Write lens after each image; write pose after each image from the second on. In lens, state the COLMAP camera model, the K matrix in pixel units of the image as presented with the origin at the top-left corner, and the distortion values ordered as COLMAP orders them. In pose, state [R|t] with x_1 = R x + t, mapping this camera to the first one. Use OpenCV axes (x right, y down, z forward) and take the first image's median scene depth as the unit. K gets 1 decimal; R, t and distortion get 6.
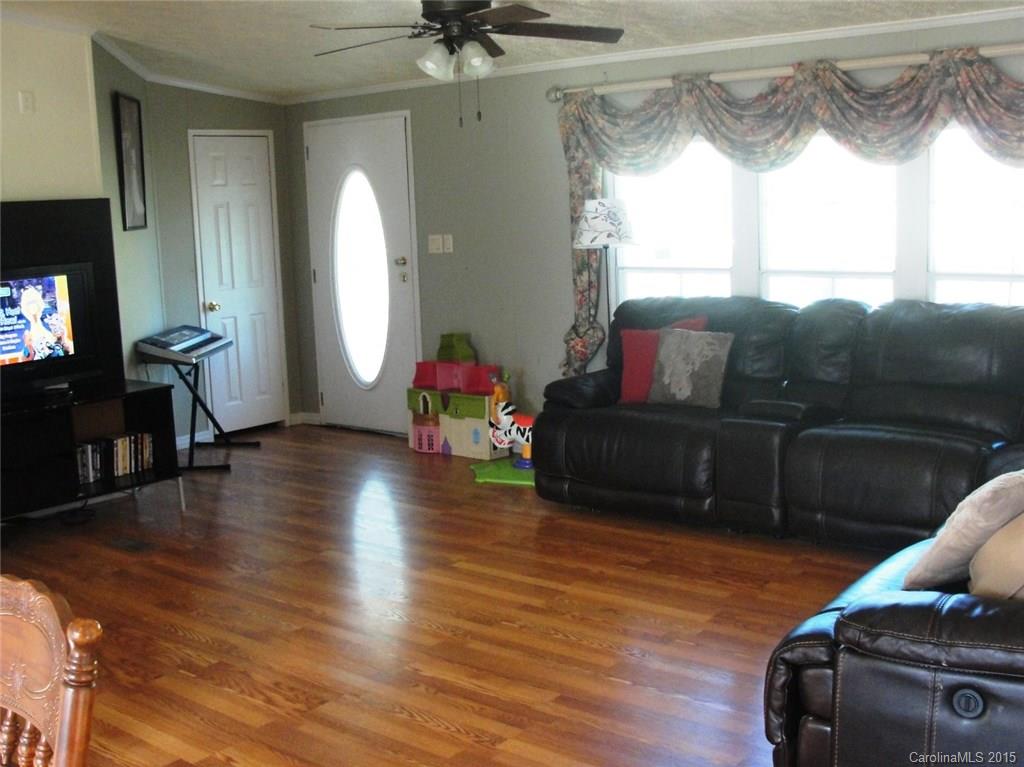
lens RADIAL K [[1170.5, 0, 521.7], [0, 1170.5, 396.1], [0, 0, 1]] dist [-0.205615, 0.264839]
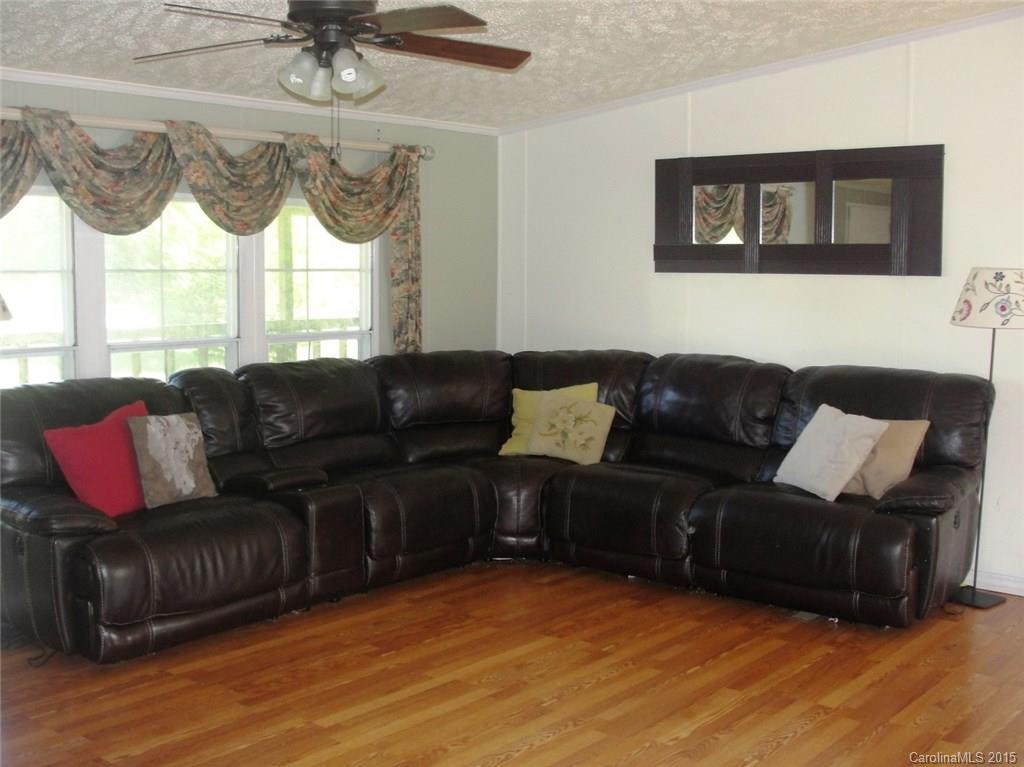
lens RADIAL K [[1170.5, 0, 521.7], [0, 1170.5, 396.1], [0, 0, 1]] dist [-0.205615, 0.264839]
pose [[0.023275, -0.073852, 0.996998, -0.769502], [0.159400, 0.984784, 0.069226, -0.096789], [-0.986940, 0.157310, 0.034693, 0.791094]]
